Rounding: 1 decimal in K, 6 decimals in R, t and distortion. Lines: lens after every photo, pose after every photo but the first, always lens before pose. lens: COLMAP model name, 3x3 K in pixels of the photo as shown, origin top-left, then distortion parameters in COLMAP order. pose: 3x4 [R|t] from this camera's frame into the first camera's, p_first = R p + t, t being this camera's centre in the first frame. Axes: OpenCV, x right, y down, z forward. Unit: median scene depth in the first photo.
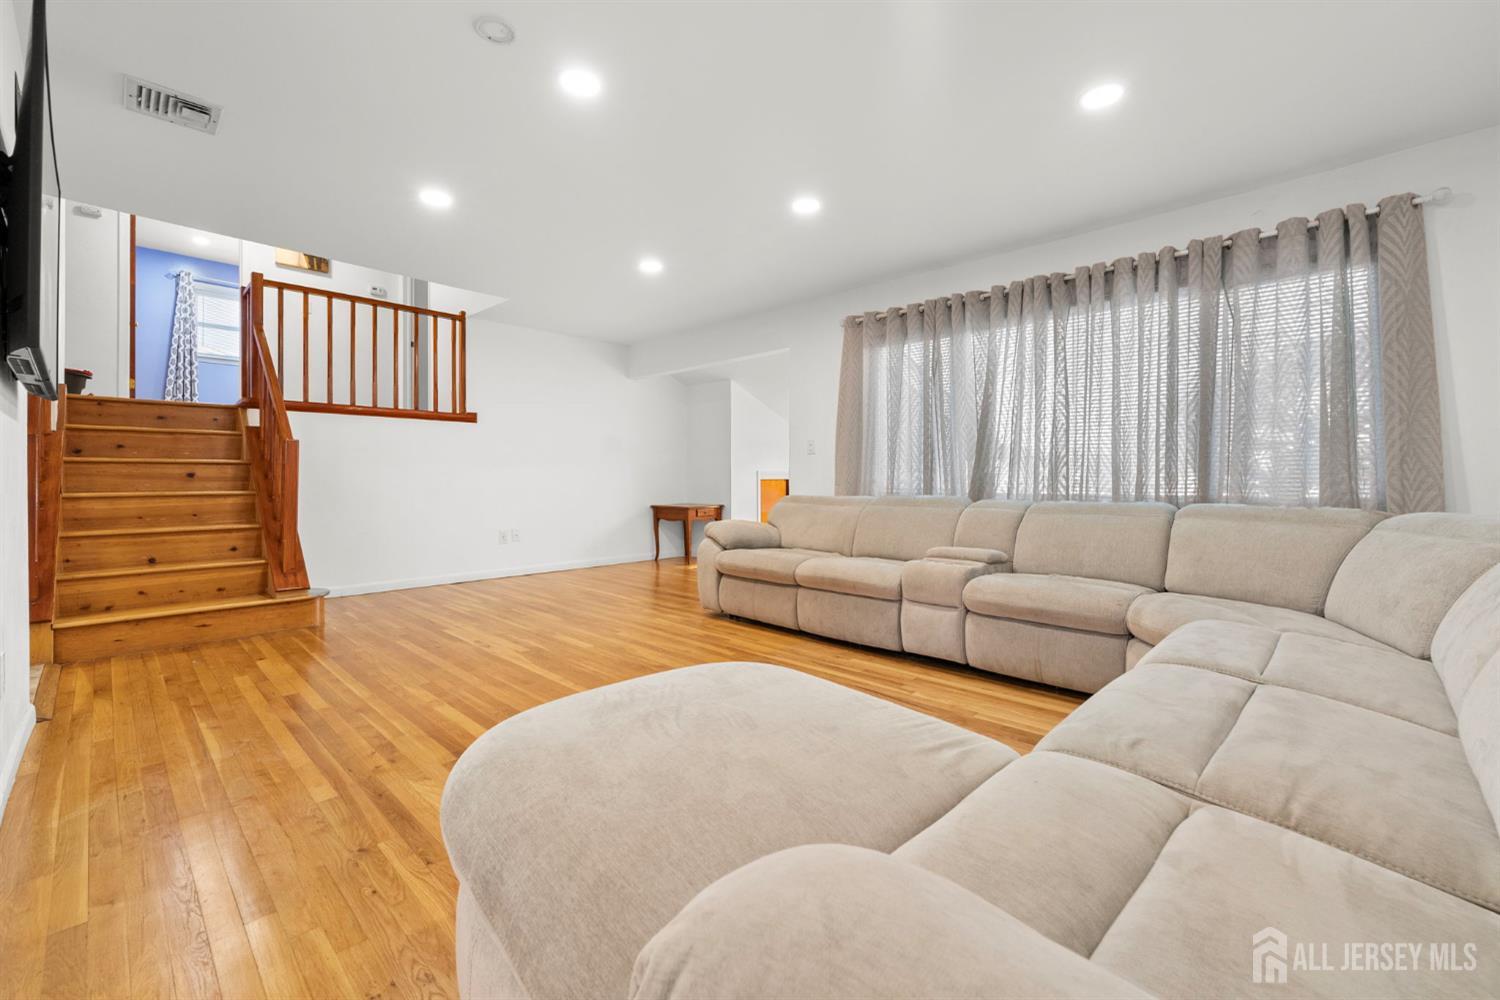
lens RADIAL K [[613.1, 0, 750.8], [0, 613.1, 489.8], [0, 0, 1]] dist [-0.001267, 0.000266]
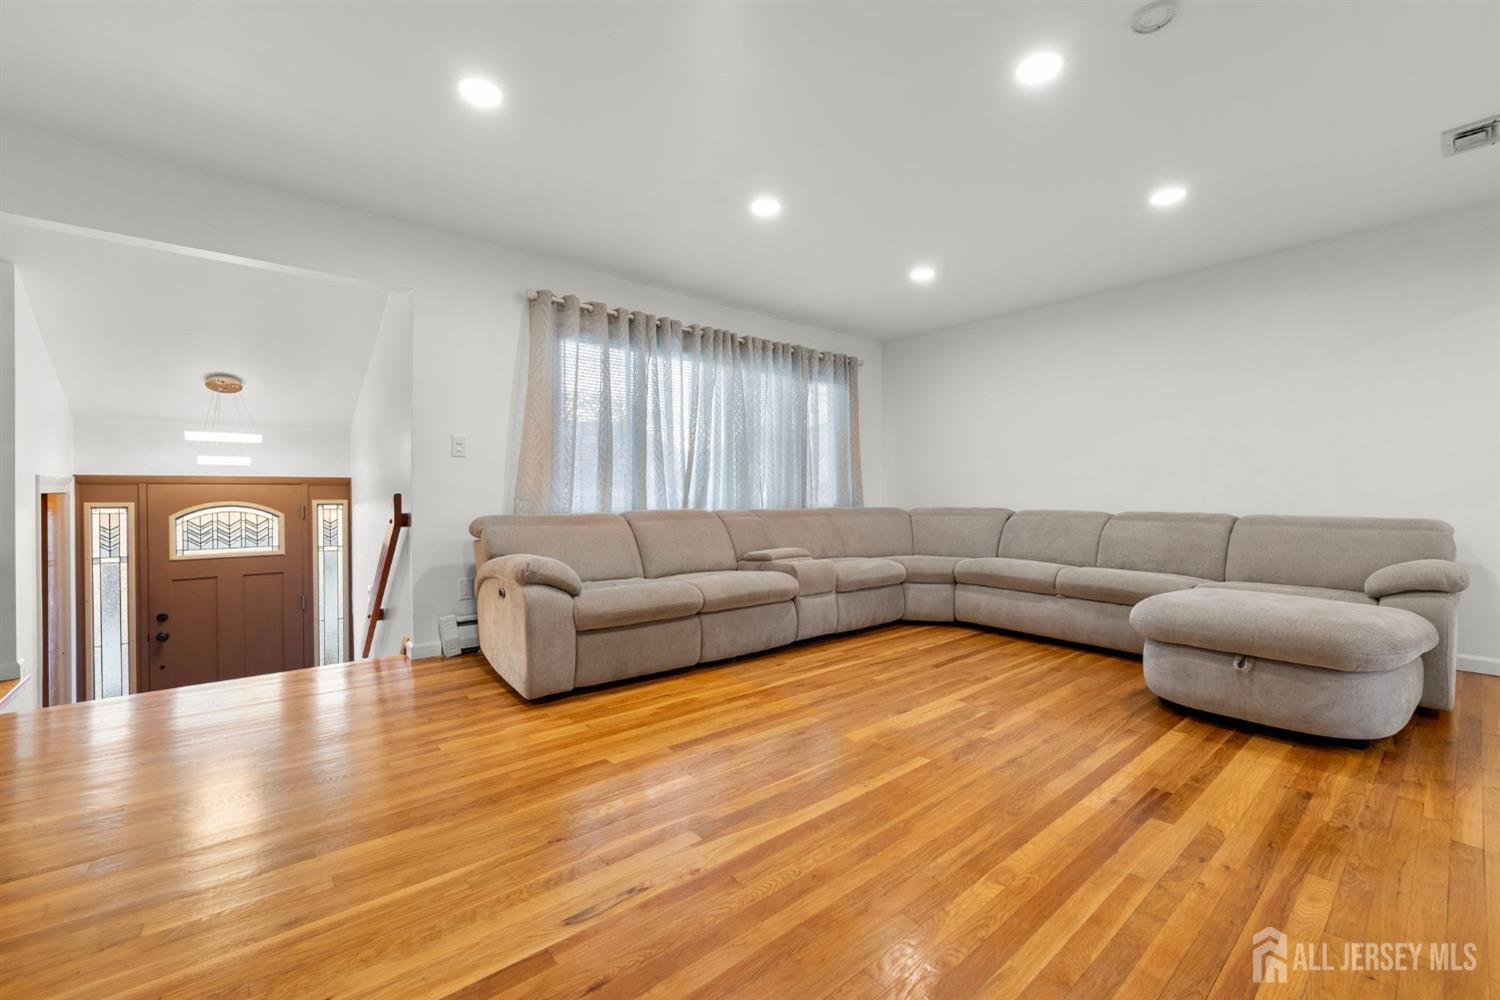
lens RADIAL K [[613.1, 0, 748.2], [0, 613.1, 501.1], [0, 0, 1]] dist [-0.001267, 0.000266]
pose [[0.125395, -0.024422, 0.991806, -0.842986], [0.011634, 0.999664, 0.023144, -0.028048], [-0.992039, 0.008637, 0.125637, 0.870986]]
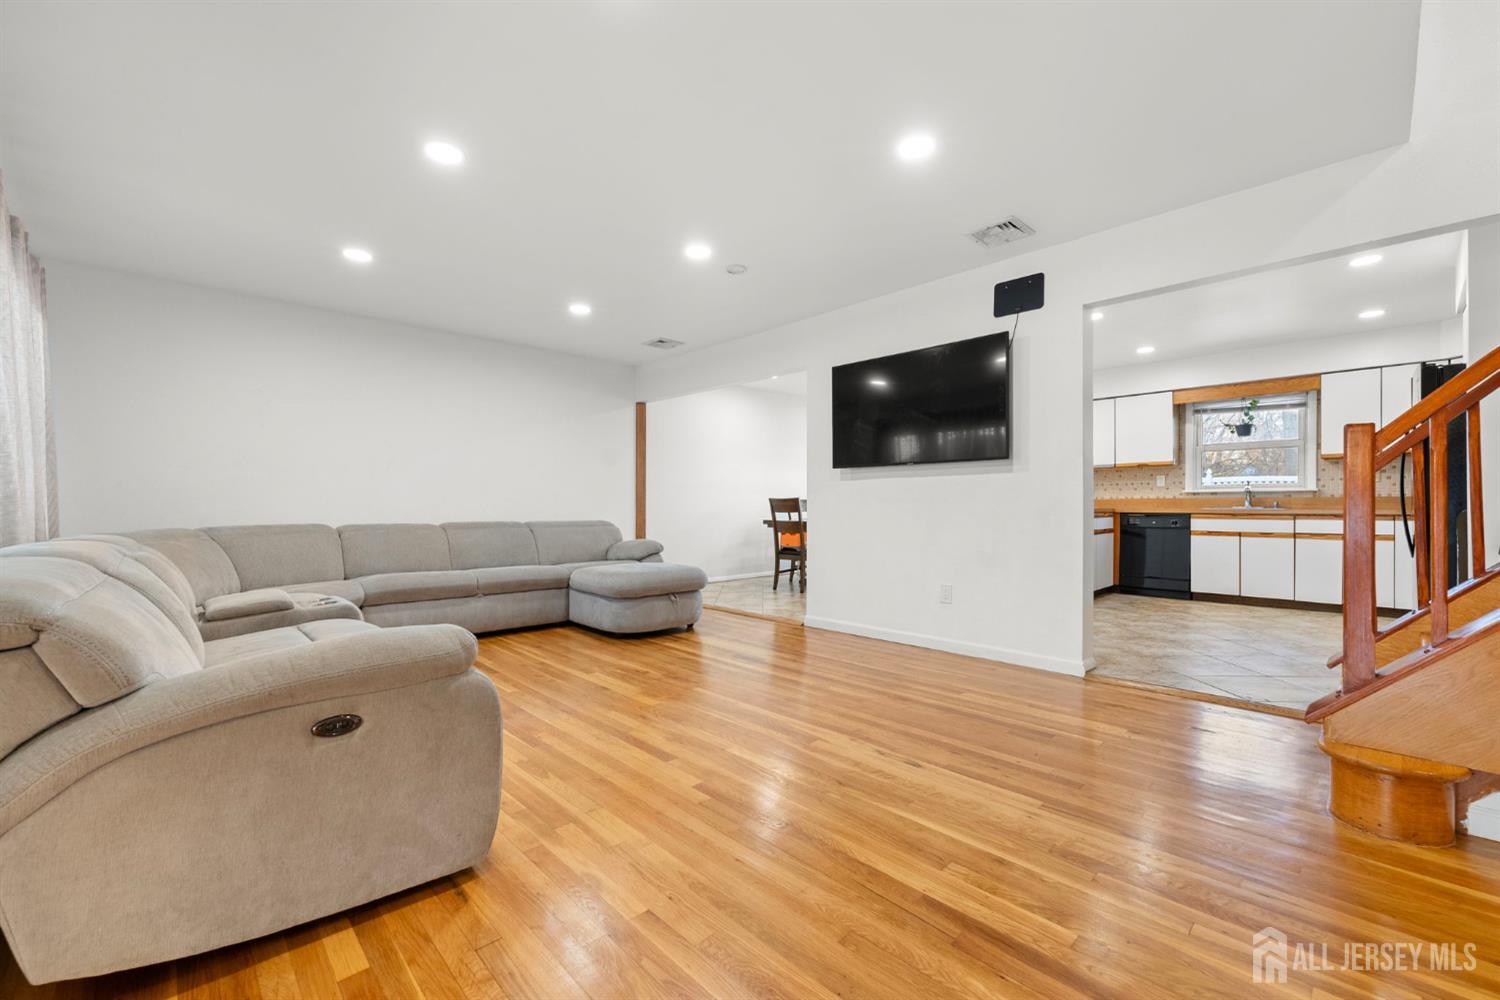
lens RADIAL K [[613.1, 0, 753.9], [0, 613.1, 504.6], [0, 0, 1]] dist [-0.001267, 0.000266]
pose [[-0.998505, -0.009881, 0.053755, -0.325148], [-0.009362, 0.999907, 0.009910, -0.034582], [-0.053848, 0.009392, -0.998505, 1.707268]]
